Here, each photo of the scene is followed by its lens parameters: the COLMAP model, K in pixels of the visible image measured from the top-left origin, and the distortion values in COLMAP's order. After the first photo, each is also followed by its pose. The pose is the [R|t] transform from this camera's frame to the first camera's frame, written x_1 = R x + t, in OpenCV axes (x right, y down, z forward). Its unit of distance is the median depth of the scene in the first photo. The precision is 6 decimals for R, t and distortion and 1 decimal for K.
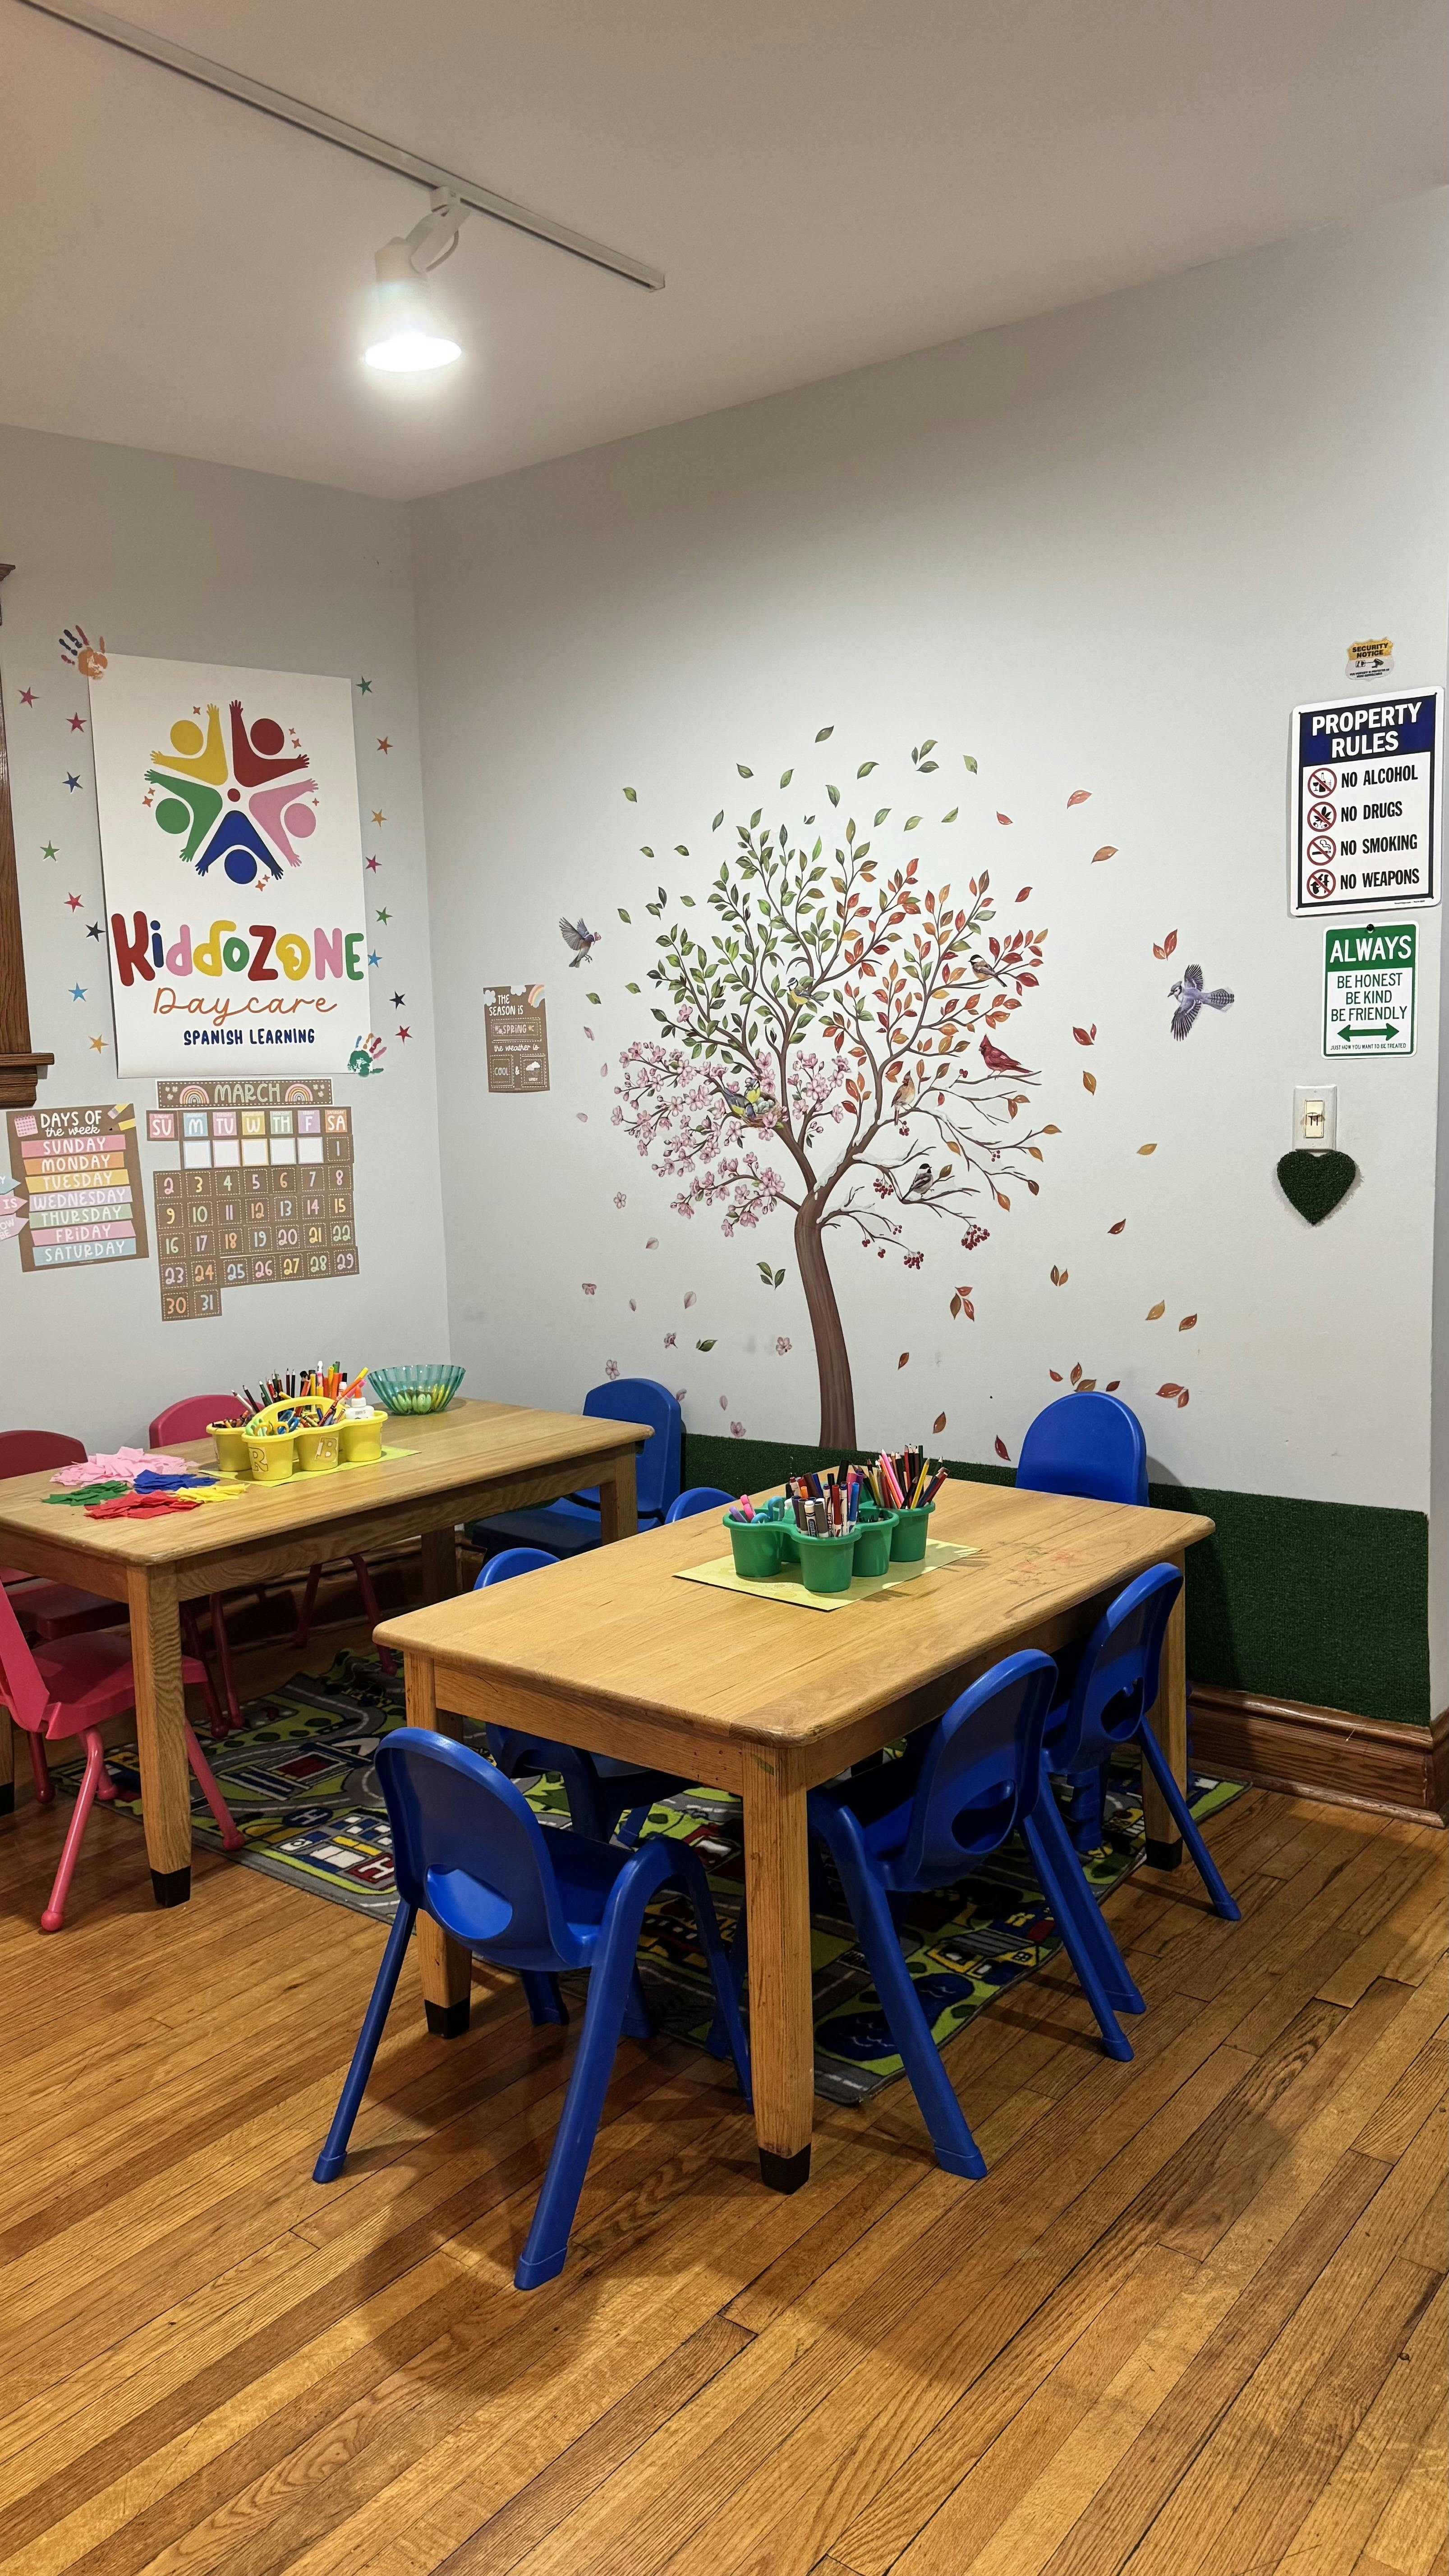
lens RADIAL K [[1836.3, 0, 745.5], [0, 1836.3, 1272.3], [0, 0, 1]] dist [0.036204, 0.011843]
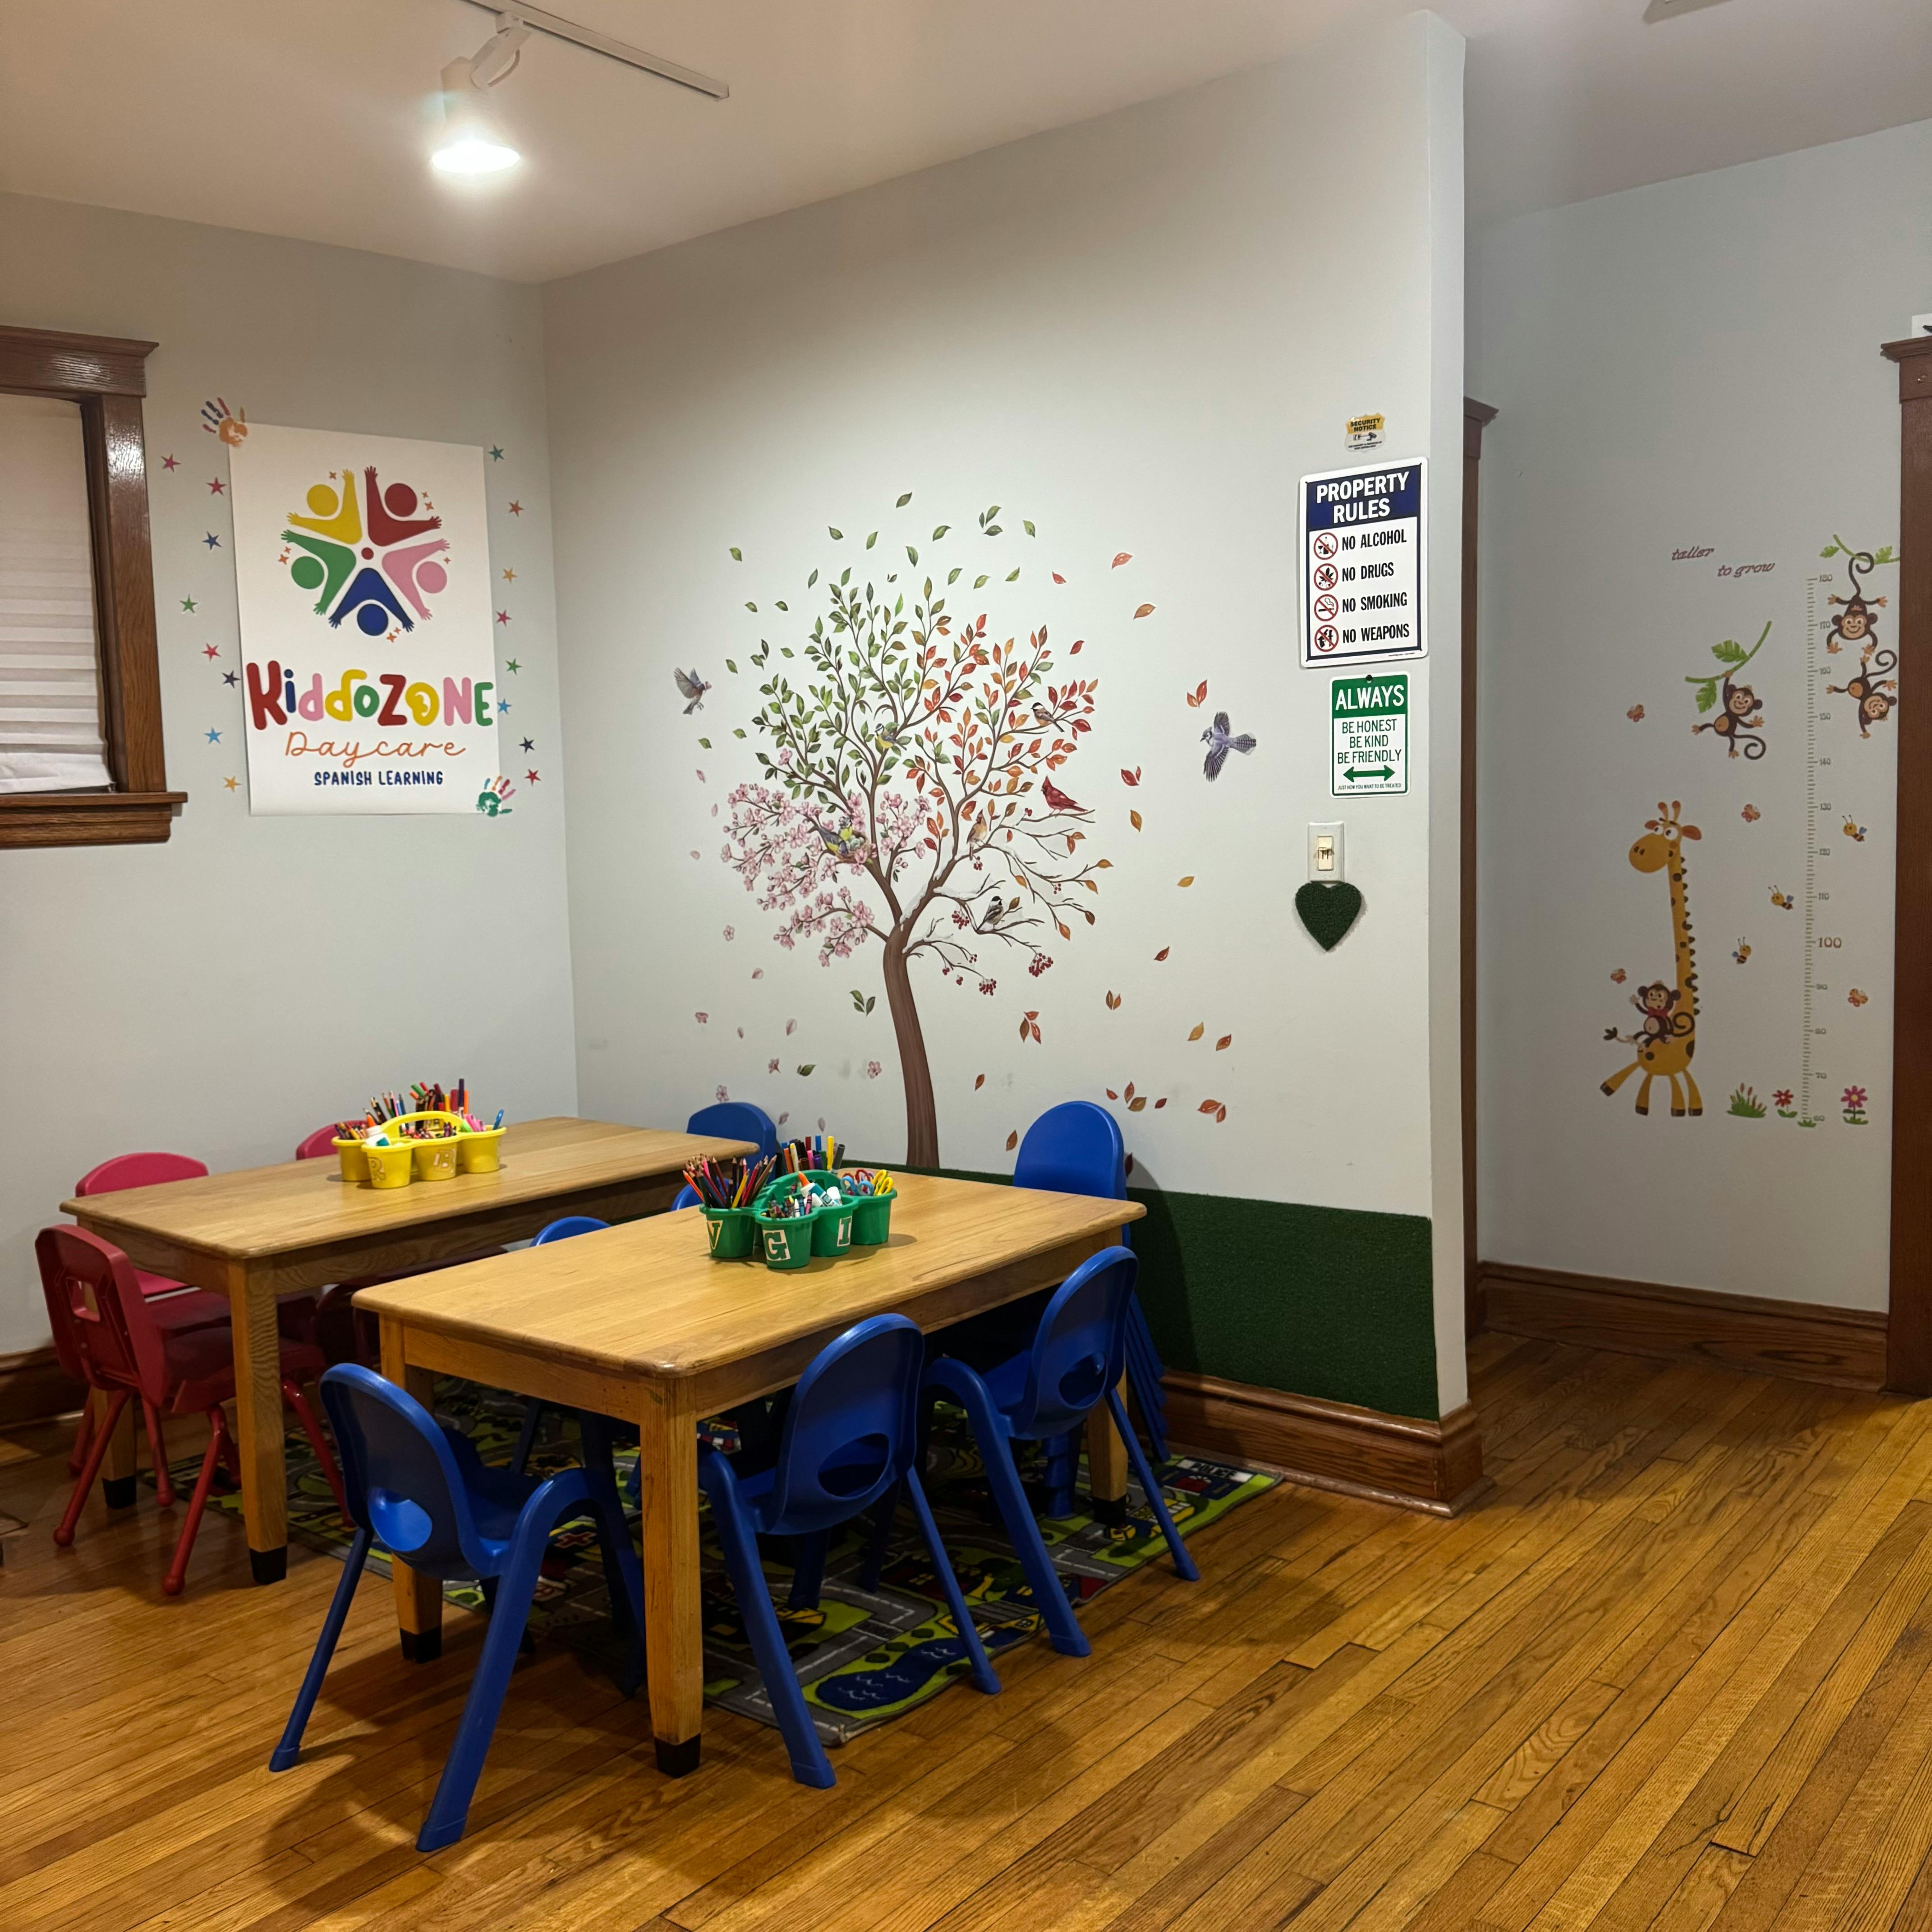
lens RADIAL K [[1820.8, 0, 954.6], [0, 1820.8, 959.9], [0, 0, 1]] dist [0.050694, 0.000000]
pose [[0.999934, 0.003327, -0.011032, 0.088220], [-0.003703, 0.999405, -0.034280, 0.014575], [0.010912, 0.034319, 0.999351, -0.061201]]
